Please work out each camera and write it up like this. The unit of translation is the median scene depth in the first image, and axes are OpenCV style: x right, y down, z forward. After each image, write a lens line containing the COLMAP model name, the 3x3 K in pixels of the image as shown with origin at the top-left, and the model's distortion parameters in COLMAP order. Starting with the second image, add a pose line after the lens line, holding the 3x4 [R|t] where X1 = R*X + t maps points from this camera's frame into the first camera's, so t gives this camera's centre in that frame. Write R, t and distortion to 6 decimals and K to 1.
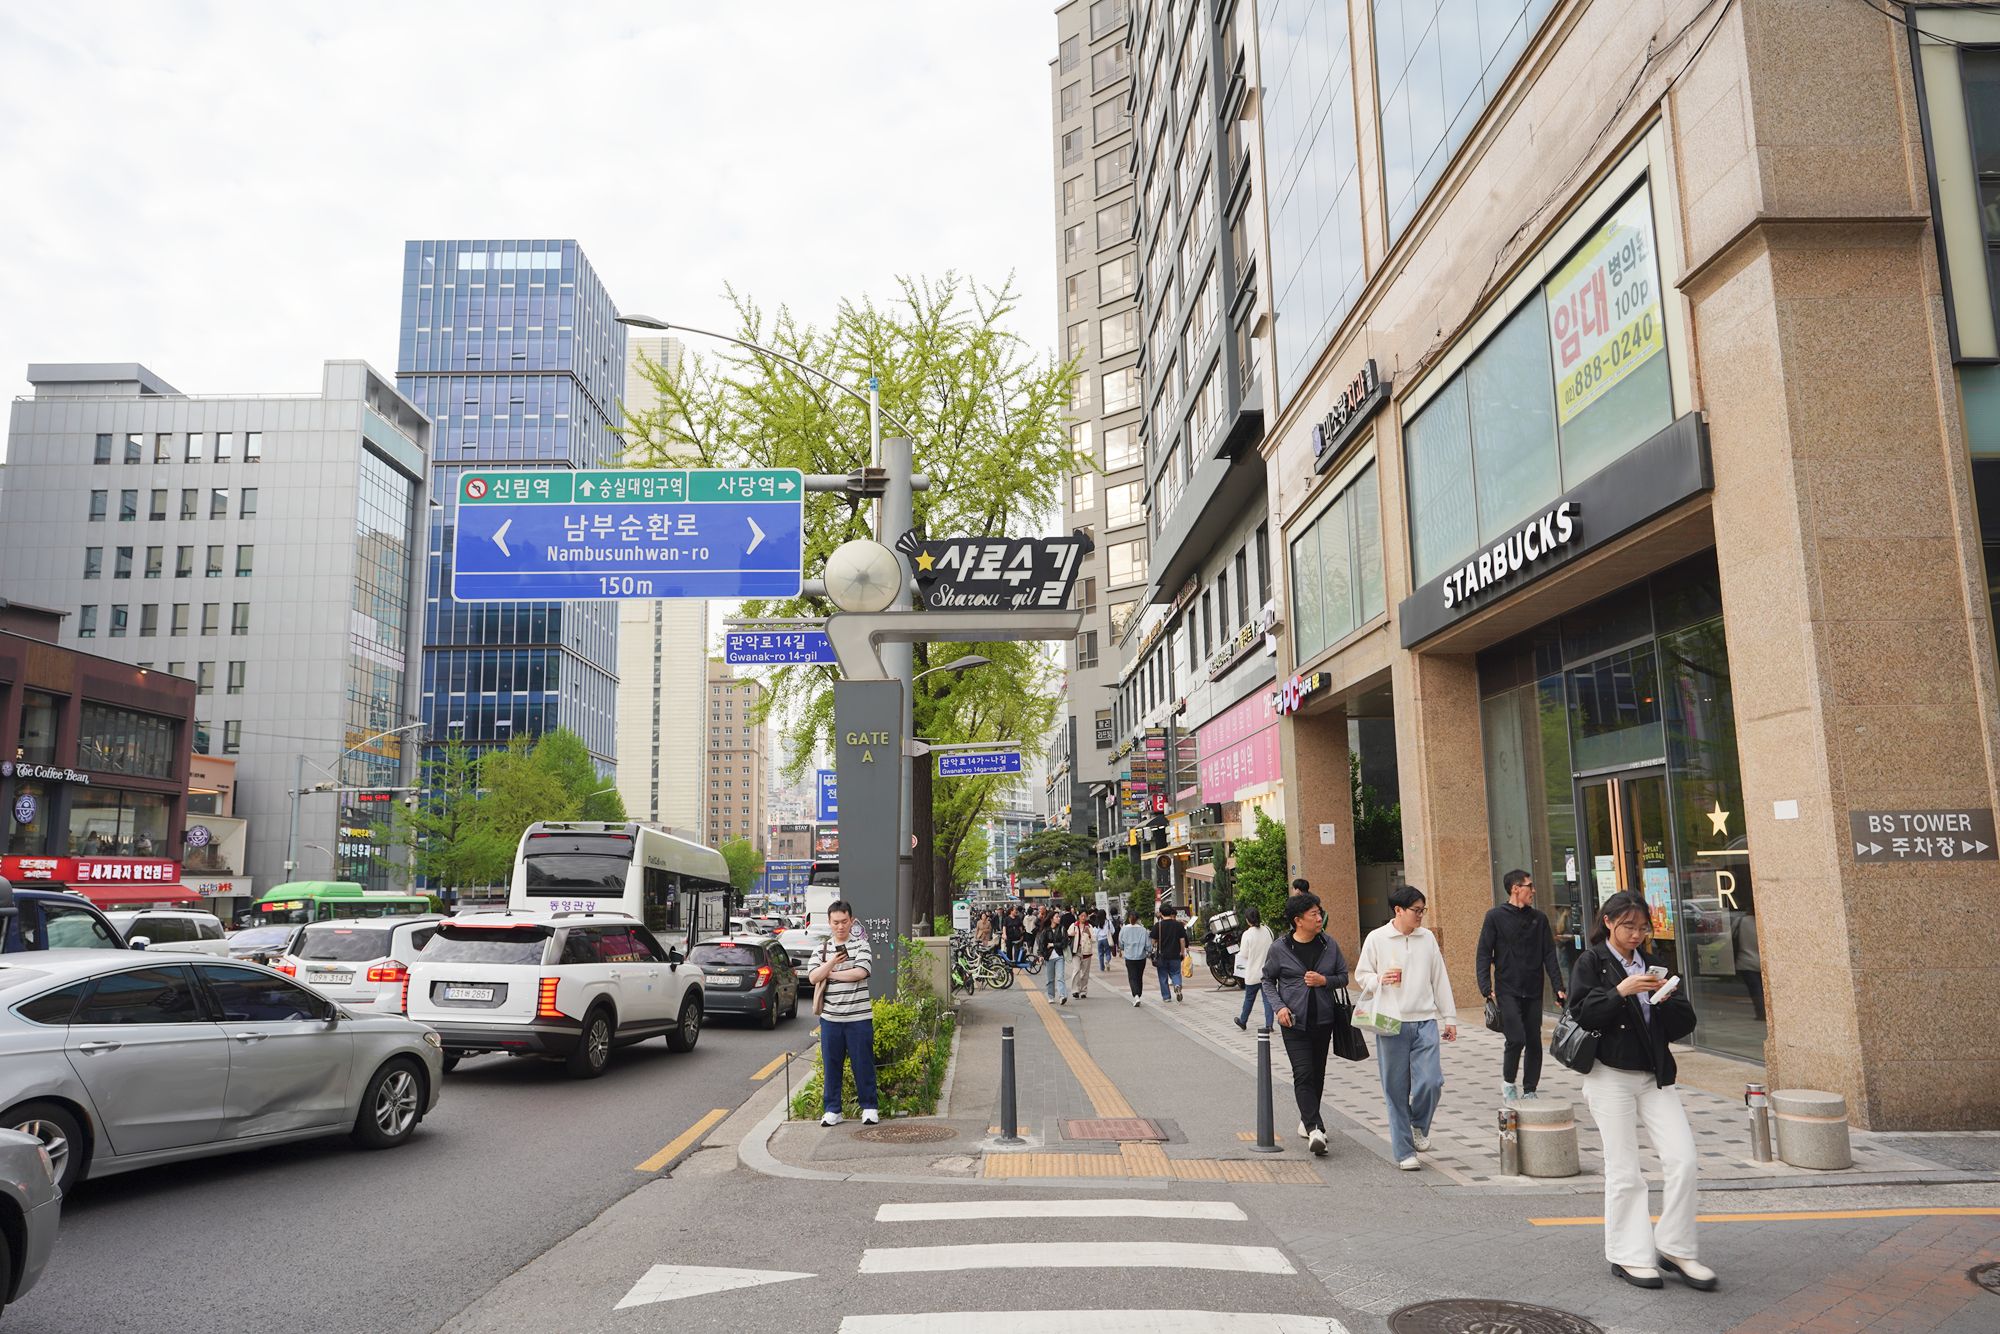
lens RADIAL K [[1342.9, 0, 1000.0], [0, 1342.9, 667.0], [0, 0, 1]] dist [-0.025503, 0.022271]
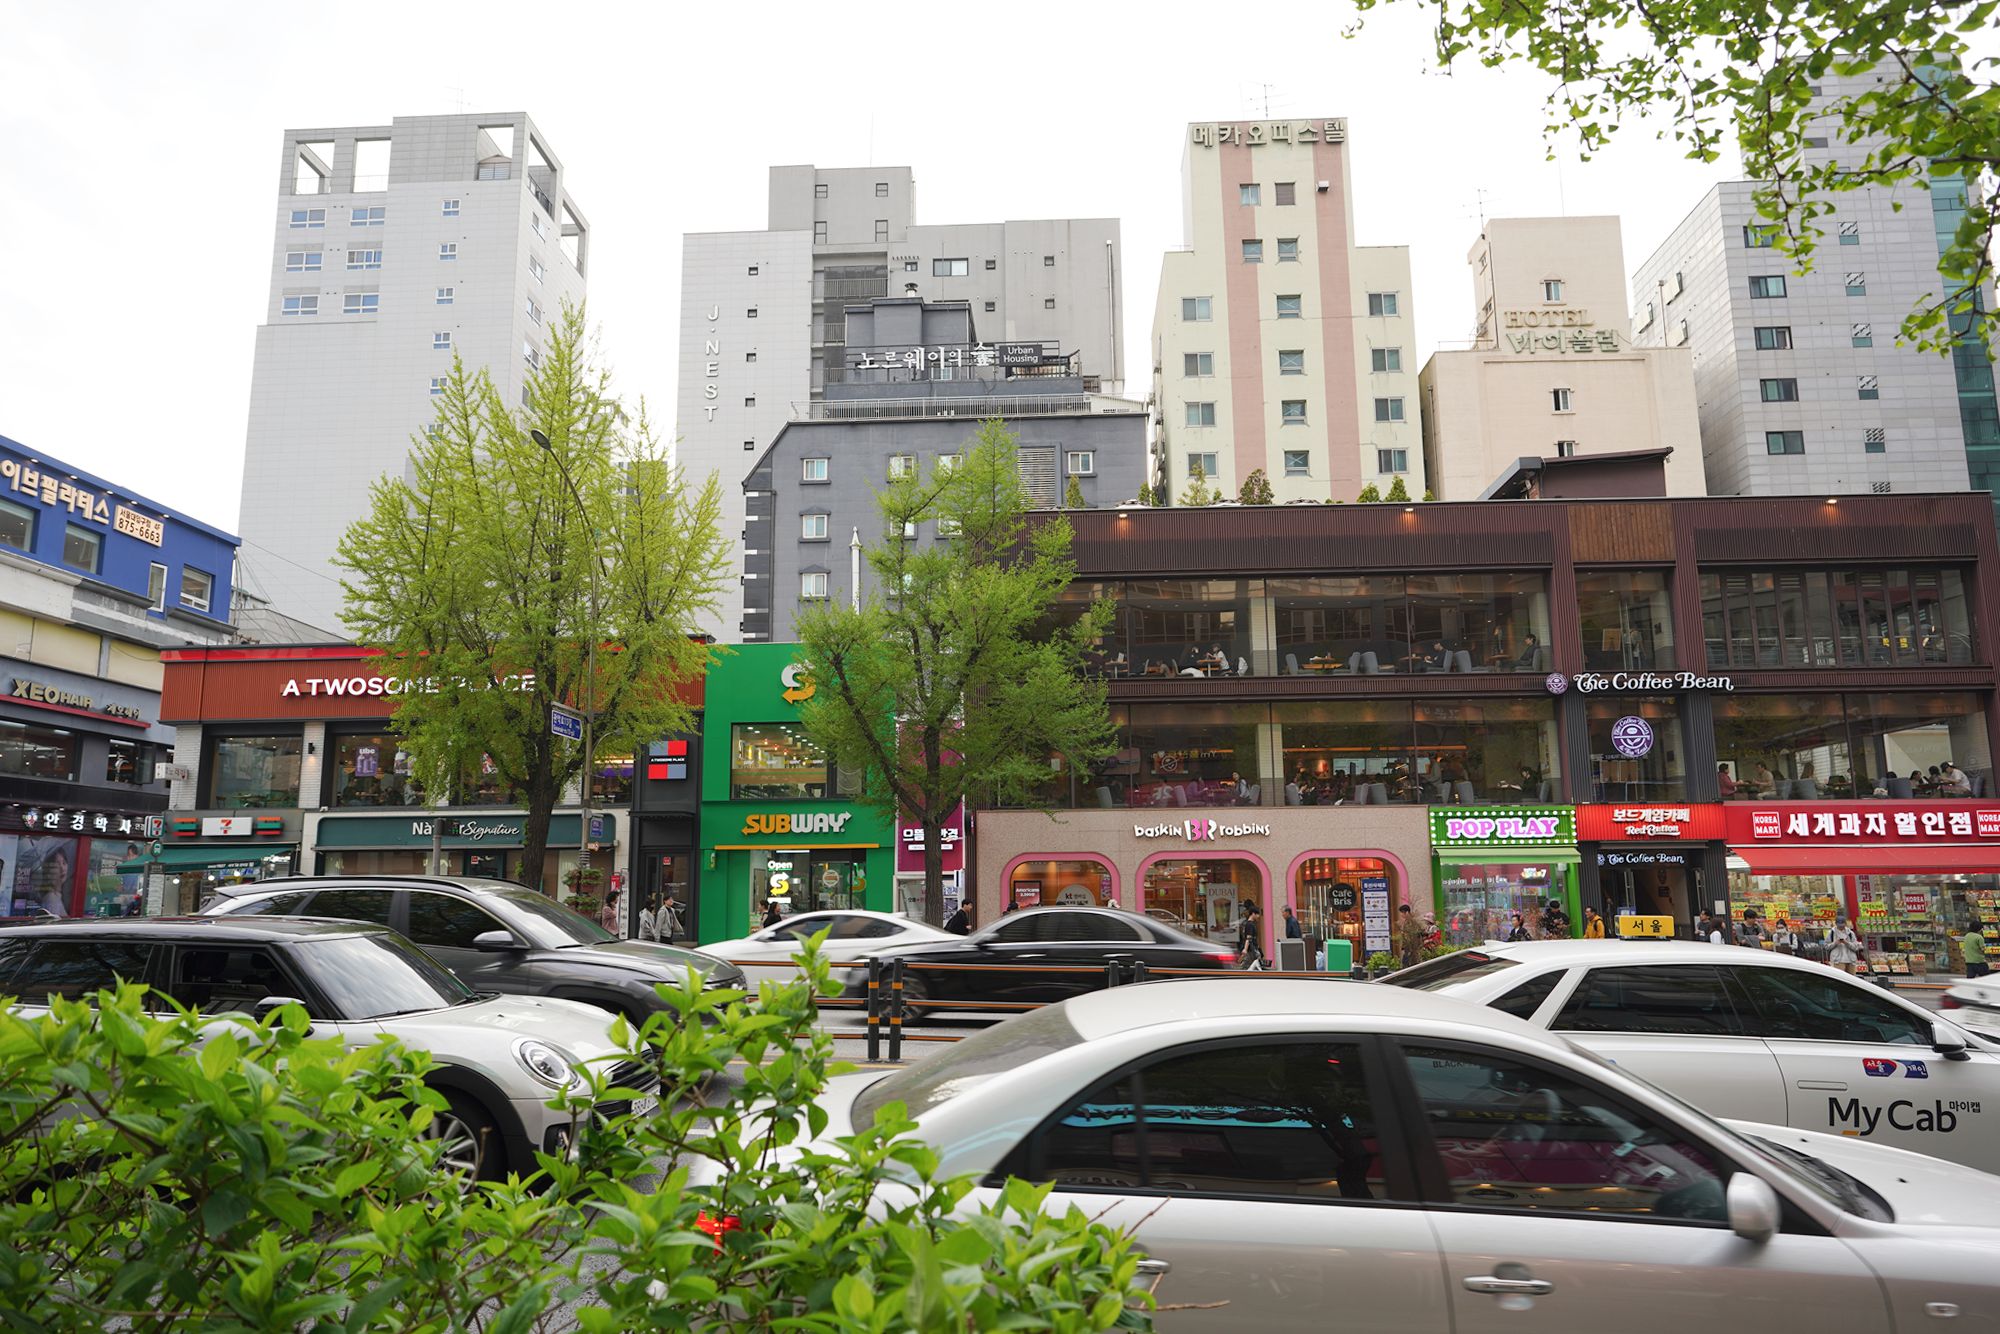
lens RADIAL K [[1342.9, 0, 1000.0], [0, 1342.9, 667.0], [0, 0, 1]] dist [-0.025503, 0.022271]
pose [[-0.078072, -0.140102, -0.987054, -0.015088], [0.158774, 0.975692, -0.151048, 0.120302], [0.984223, -0.168511, -0.053930, 0.699701]]
